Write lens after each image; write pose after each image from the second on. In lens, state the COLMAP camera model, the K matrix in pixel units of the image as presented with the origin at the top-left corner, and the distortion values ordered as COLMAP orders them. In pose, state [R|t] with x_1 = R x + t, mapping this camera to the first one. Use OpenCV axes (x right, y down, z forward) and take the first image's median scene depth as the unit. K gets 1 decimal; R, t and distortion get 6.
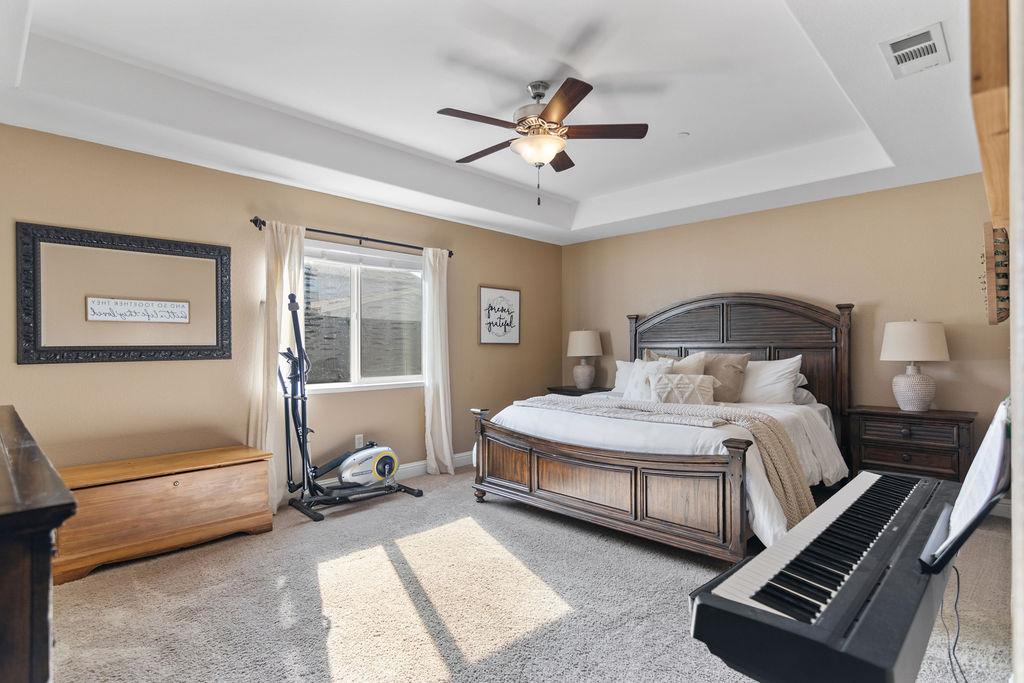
lens RADIAL K [[521.9, 0, 519.7], [0, 521.9, 343.9], [0, 0, 1]] dist [0.000608, -0.000380]
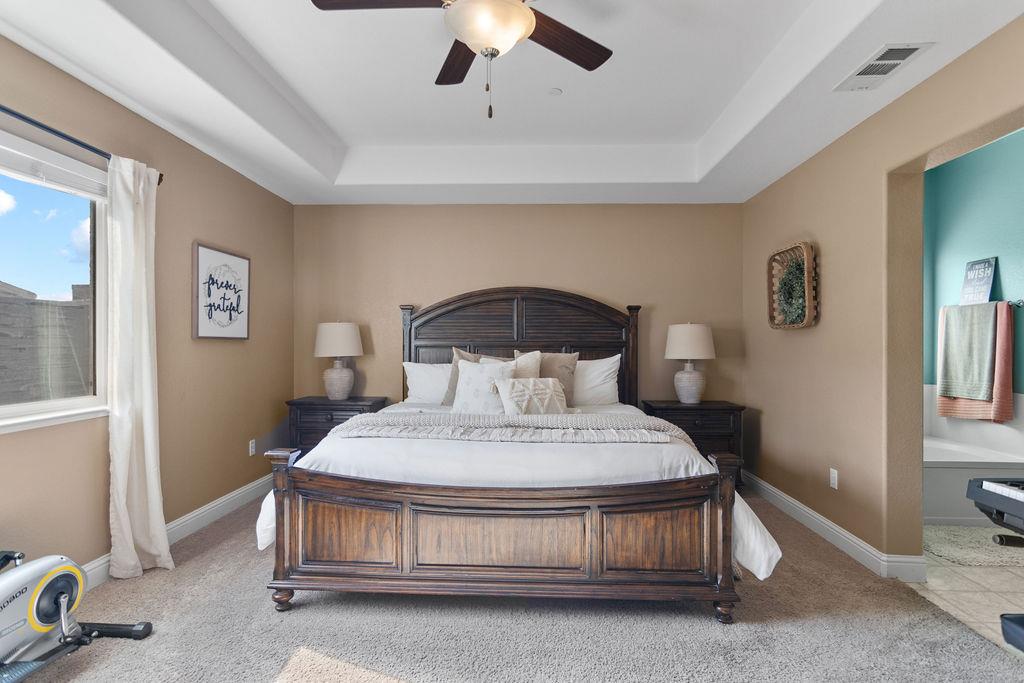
lens RADIAL K [[521.9, 0, 510.6], [0, 521.9, 343.0], [0, 0, 1]] dist [0.000608, -0.000380]
pose [[0.747146, 0.008702, 0.664603, -0.252820], [-0.010715, 0.999942, -0.001047, 0.002822], [-0.664573, -0.006339, 0.747196, 0.364797]]
